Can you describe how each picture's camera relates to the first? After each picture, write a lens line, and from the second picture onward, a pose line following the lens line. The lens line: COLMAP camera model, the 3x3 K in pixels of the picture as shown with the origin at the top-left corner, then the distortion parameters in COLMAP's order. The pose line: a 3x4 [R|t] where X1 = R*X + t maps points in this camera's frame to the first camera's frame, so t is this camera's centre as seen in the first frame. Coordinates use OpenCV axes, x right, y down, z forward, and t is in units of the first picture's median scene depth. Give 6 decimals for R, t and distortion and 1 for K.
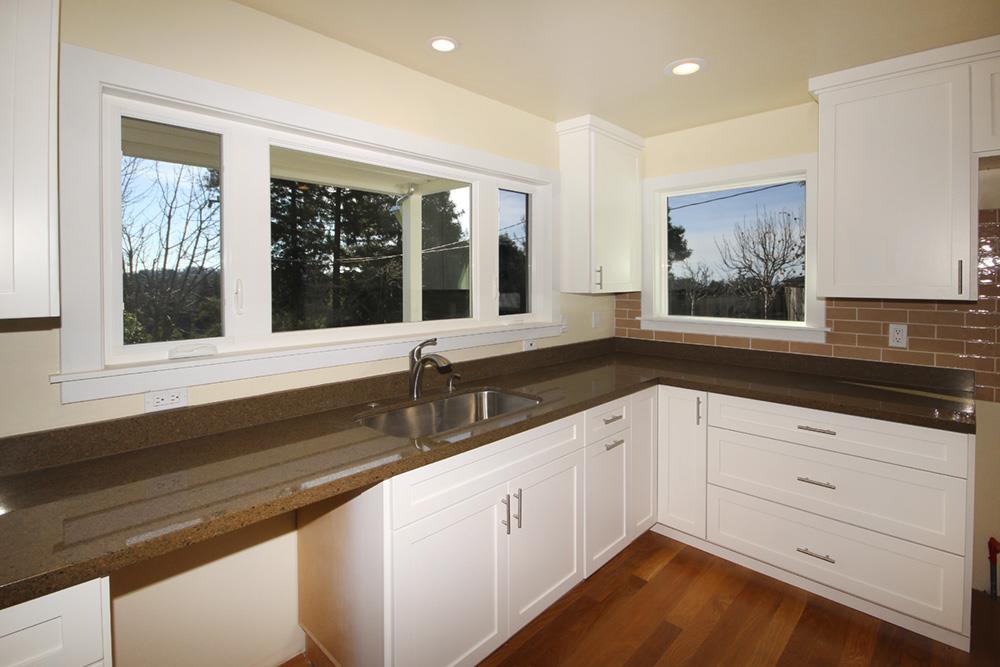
lens RADIAL K [[495.4, 0, 496.6], [0, 495.4, 334.0], [0, 0, 1]] dist [0.004844, -0.000589]
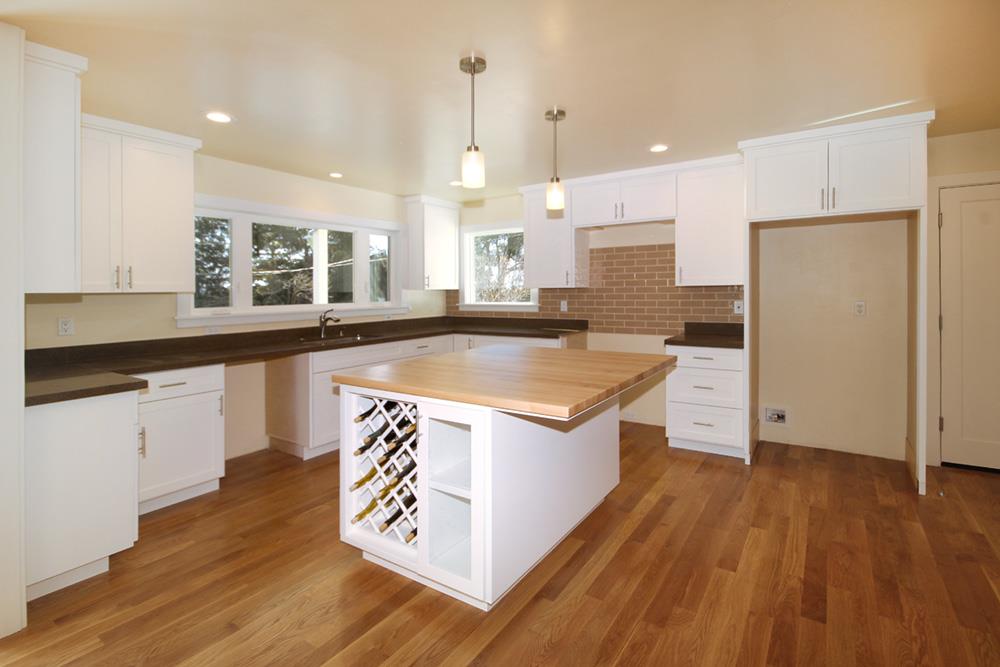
lens RADIAL K [[495.4, 0, 515.8], [0, 495.4, 302.5], [0, 0, 1]] dist [0.004844, -0.000589]
pose [[0.978143, -0.018774, 0.207084, 0.017918], [0.036752, 0.995845, -0.083314, 0.016514], [-0.204660, 0.089104, 0.974769, -0.107569]]
